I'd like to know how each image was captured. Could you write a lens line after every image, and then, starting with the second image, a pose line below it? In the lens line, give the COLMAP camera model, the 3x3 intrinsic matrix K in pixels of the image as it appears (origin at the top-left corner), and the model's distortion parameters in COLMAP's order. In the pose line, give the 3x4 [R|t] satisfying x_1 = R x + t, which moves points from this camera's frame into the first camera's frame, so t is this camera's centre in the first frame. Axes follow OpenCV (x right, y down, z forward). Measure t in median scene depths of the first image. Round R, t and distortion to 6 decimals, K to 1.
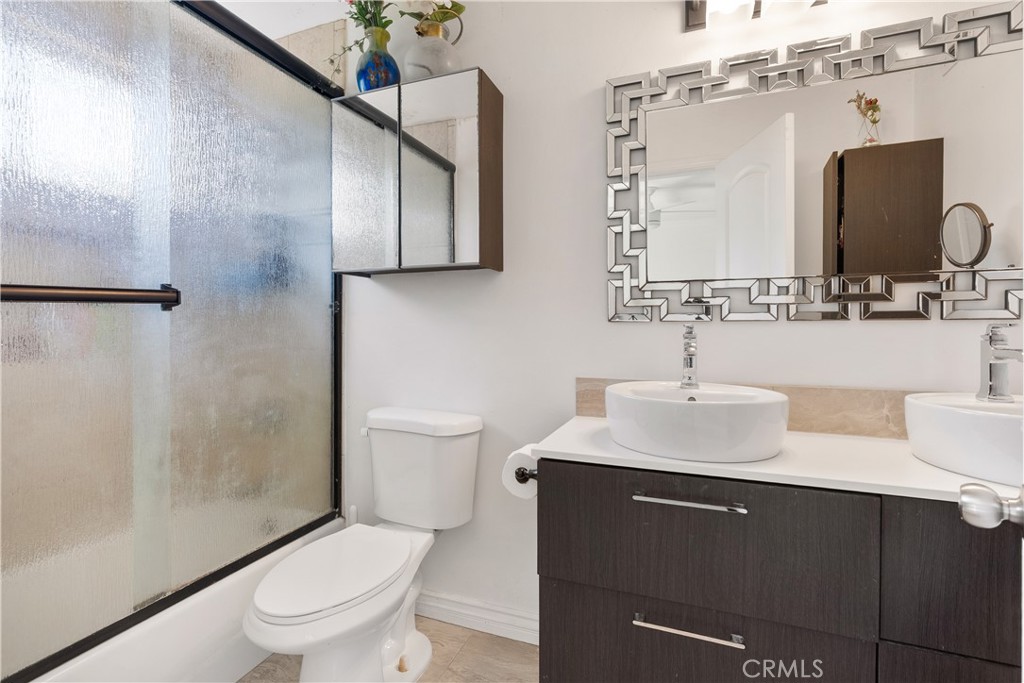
lens RADIAL K [[466.2, 0, 515.8], [0, 466.2, 333.6], [0, 0, 1]] dist [0.001879, 0.001936]
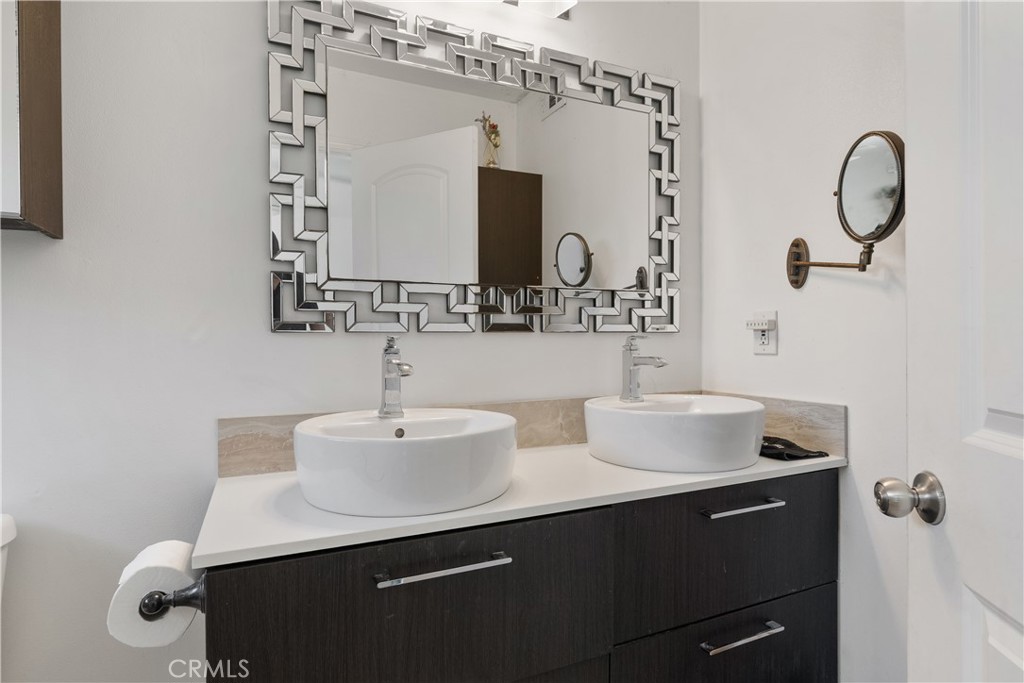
lens RADIAL K [[530.2, 0, 509.3], [0, 530.2, 345.6], [0, 0, 1]] dist [0.000669, 0.000091]
pose [[0.705321, -0.011710, 0.708791, -0.115774], [0.013206, 0.999907, 0.003379, -0.004288], [-0.708765, 0.006977, 0.705410, 0.214111]]
